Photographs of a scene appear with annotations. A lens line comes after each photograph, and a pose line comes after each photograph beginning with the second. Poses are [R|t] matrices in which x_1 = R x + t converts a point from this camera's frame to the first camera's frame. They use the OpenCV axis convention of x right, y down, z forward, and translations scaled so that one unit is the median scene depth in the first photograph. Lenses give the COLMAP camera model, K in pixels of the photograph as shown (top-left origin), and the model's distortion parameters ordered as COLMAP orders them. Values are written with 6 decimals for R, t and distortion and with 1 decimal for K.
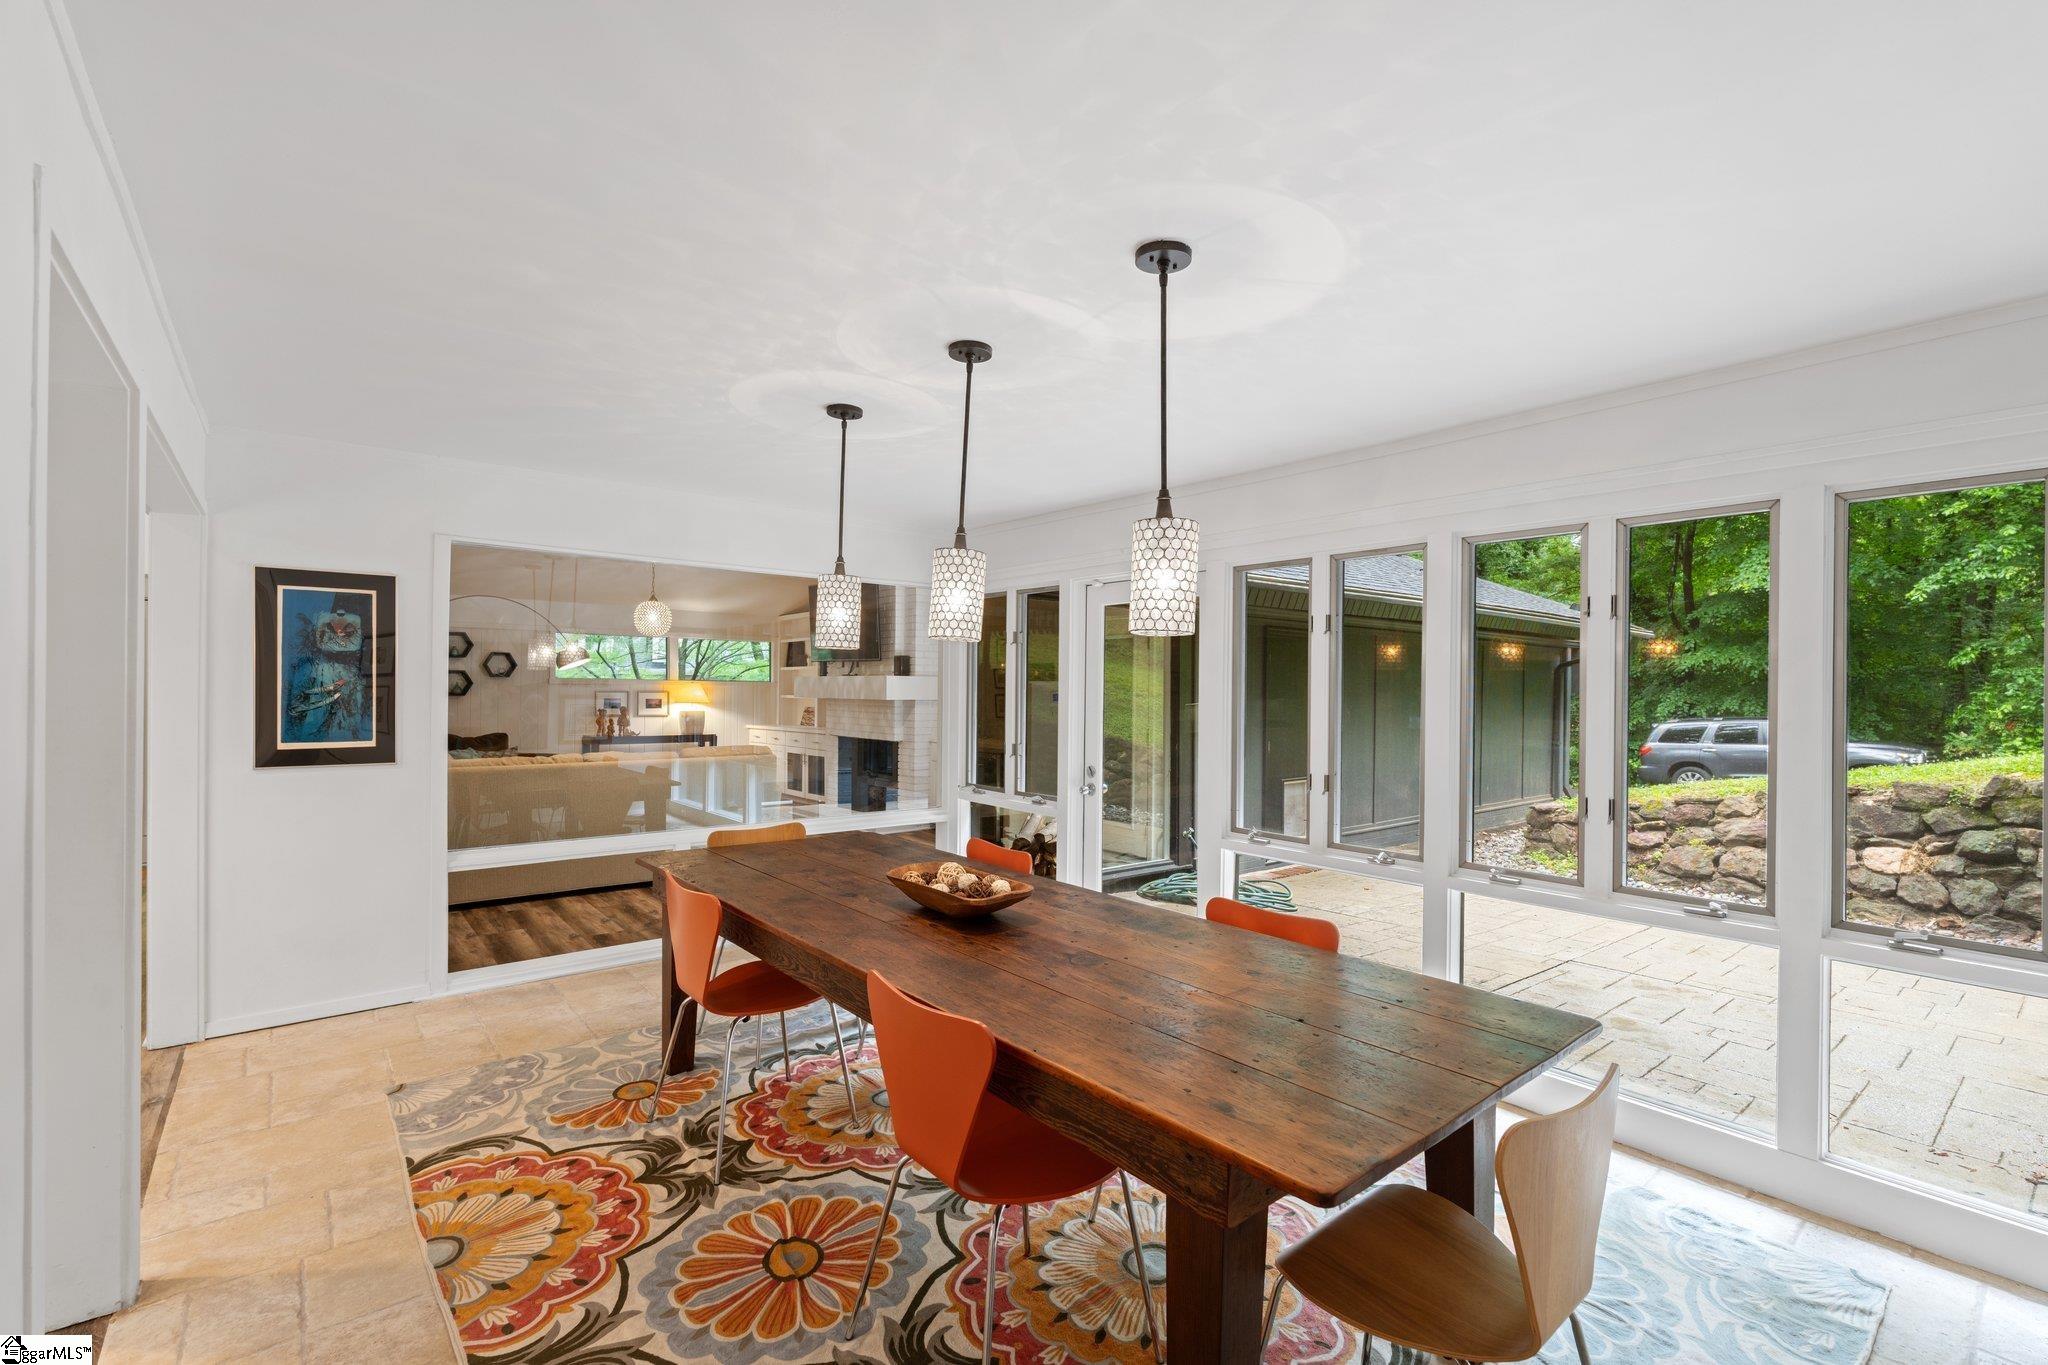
lens RADIAL K [[900.9, 0, 1016.0], [0, 900.9, 684.7], [0, 0, 1]] dist [-0.007149, 0.000657]
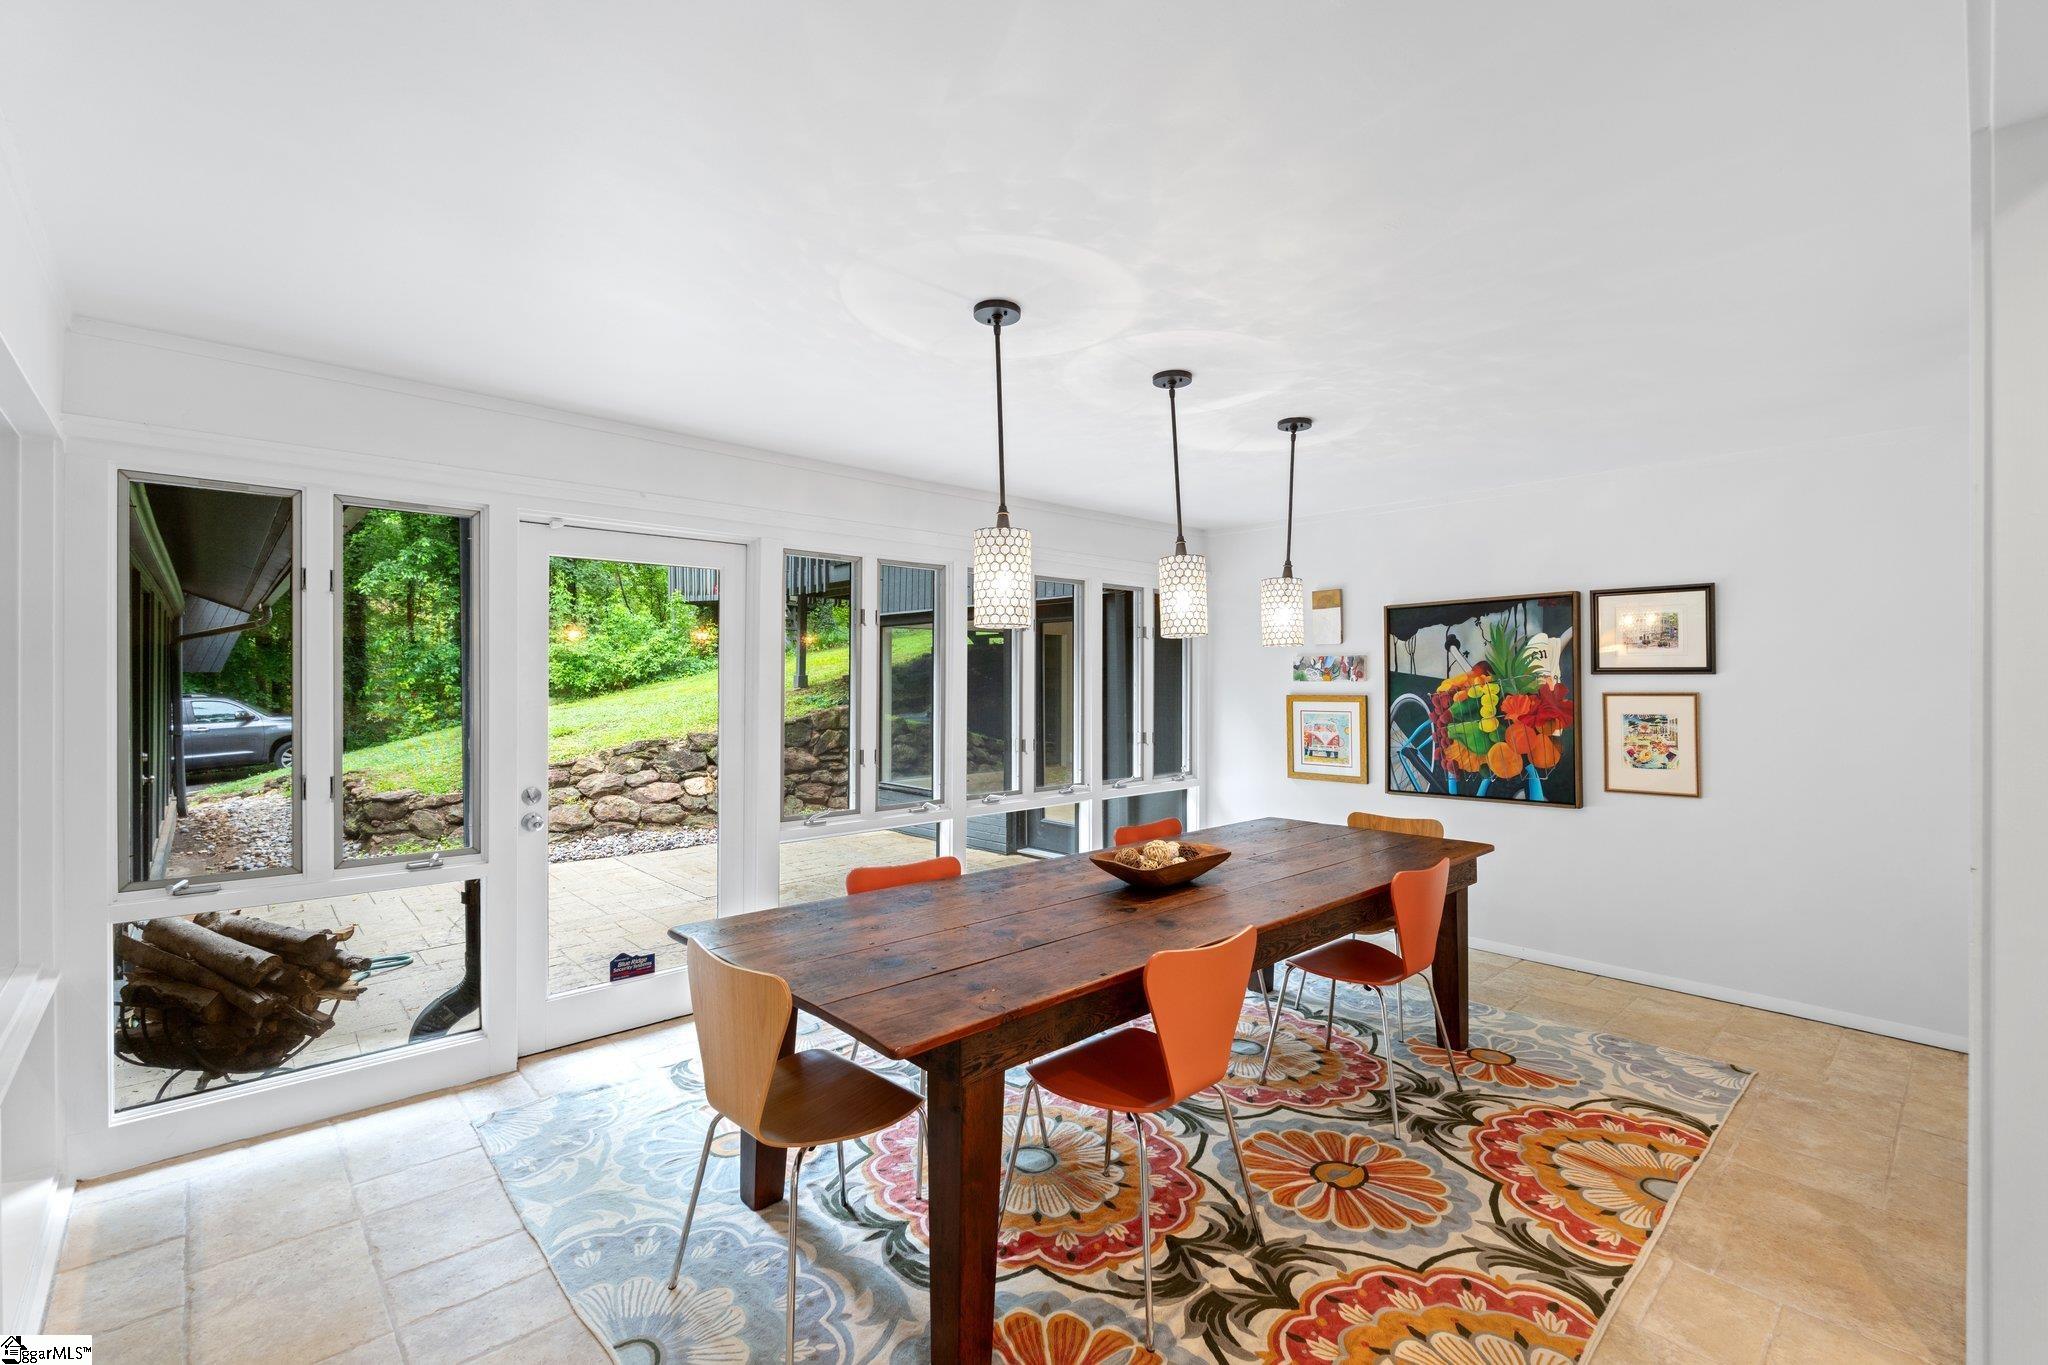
lens RADIAL K [[900.9, 0, 1014.2], [0, 900.9, 681.2], [0, 0, 1]] dist [-0.007149, 0.000657]
pose [[-0.062432, -0.017432, 0.997897, -1.090938], [-0.008755, 0.999819, 0.016918, -0.012861], [-0.998011, -0.007680, -0.062574, 1.191193]]
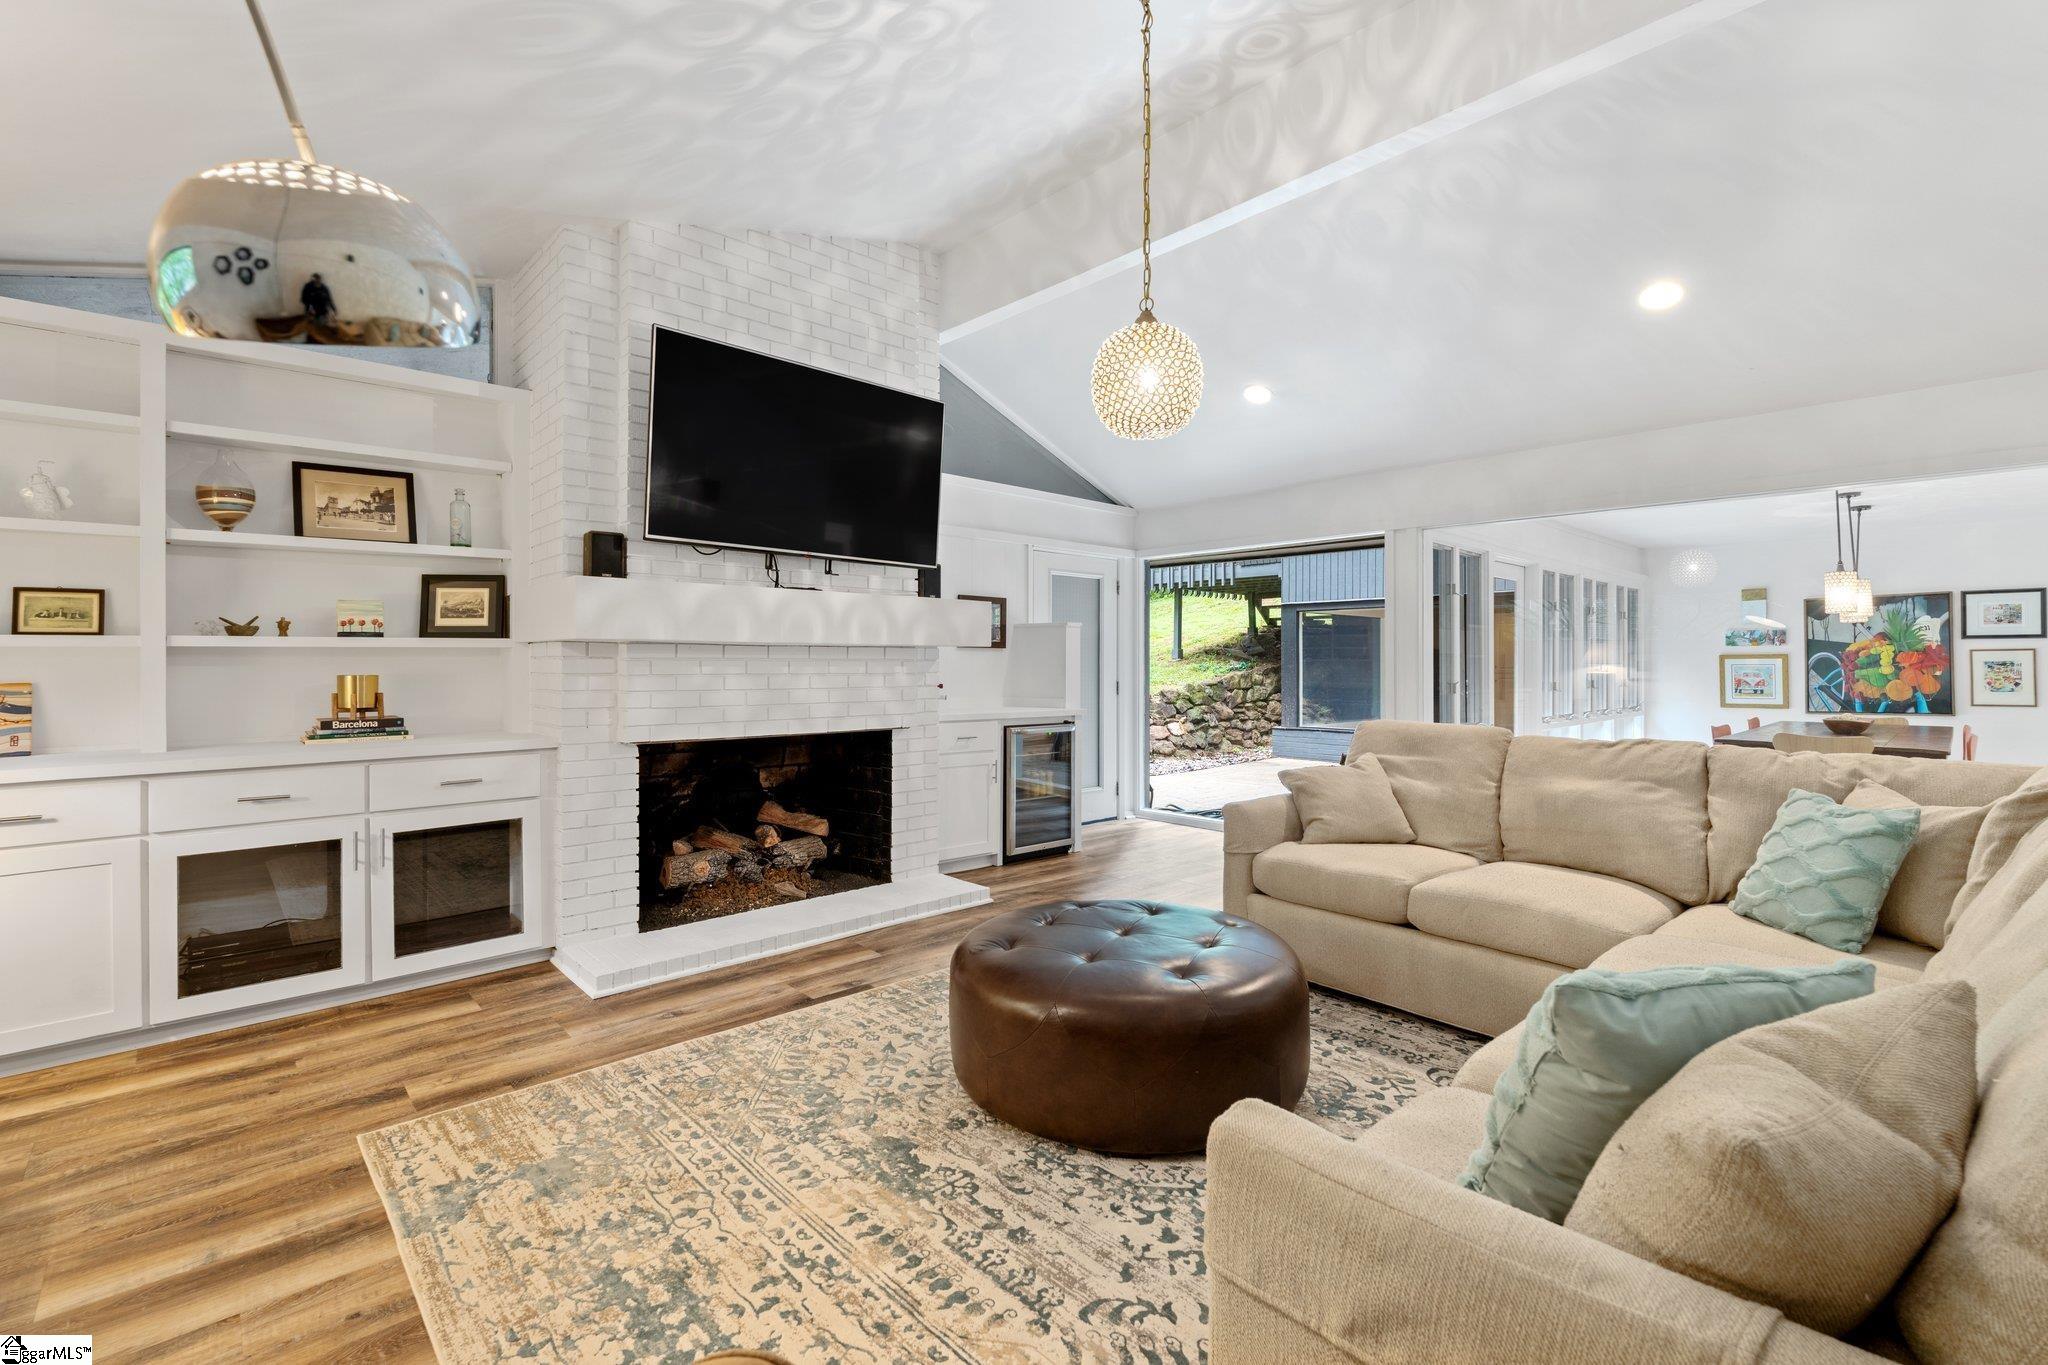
lens RADIAL K [[900.9, 0, 1021.0], [0, 900.9, 669.6], [0, 0, 1]] dist [-0.007149, 0.000657]
pose [[-0.057536, -0.021457, 0.998113, -2.112552], [-0.007353, 0.999751, 0.021069, 0.047528], [-0.998316, -0.006127, -0.057679, 3.046839]]
